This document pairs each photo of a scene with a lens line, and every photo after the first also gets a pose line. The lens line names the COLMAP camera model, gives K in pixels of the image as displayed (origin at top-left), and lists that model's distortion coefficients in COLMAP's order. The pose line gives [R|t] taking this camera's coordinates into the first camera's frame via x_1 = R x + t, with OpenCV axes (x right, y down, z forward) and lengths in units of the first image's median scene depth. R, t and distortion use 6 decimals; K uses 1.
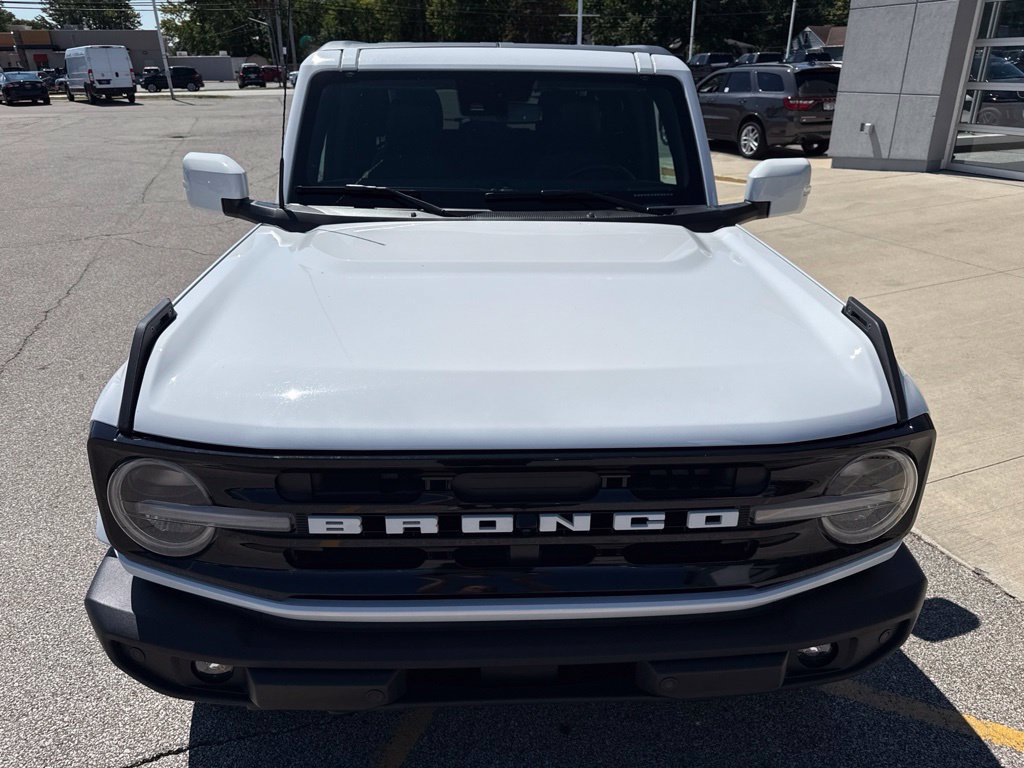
lens RADIAL K [[731.8, 0, 506.0], [0, 731.8, 379.3], [0, 0, 1]] dist [0.019875, -0.020042]
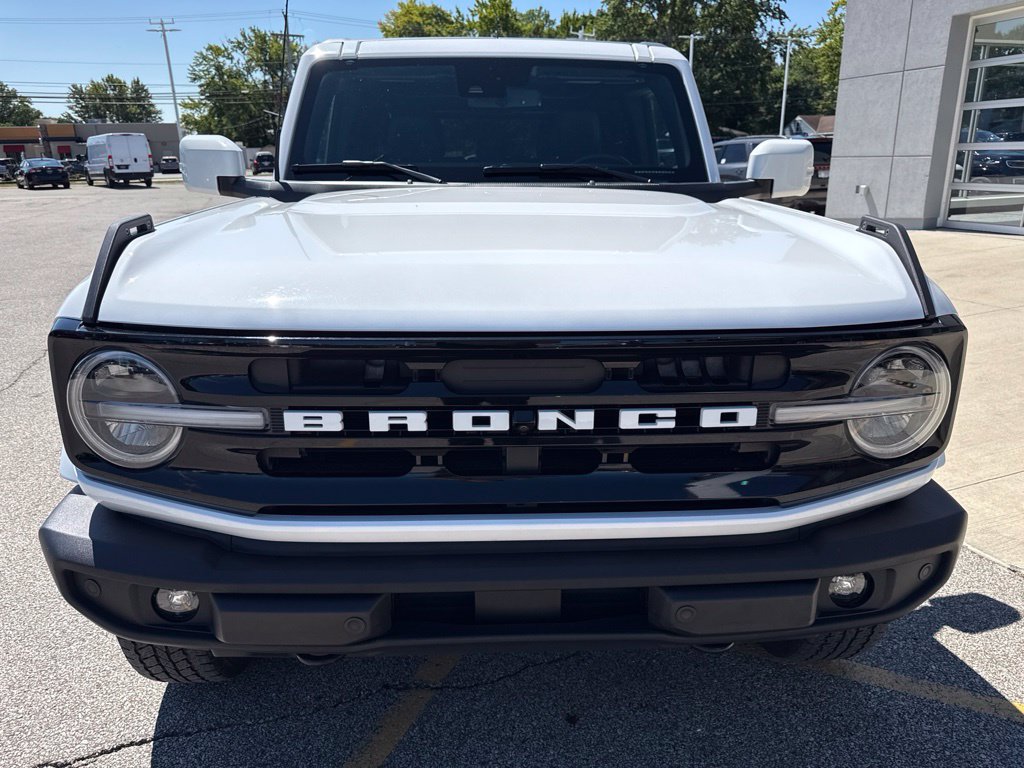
lens RADIAL K [[731.8, 0, 507.5], [0, 731.8, 377.0], [0, 0, 1]] dist [0.019875, -0.020042]
pose [[0.999977, -0.004919, -0.004723, 0.008074], [0.004376, 0.994043, -0.108898, 0.160095], [0.005231, 0.108875, 0.994042, 0.059629]]
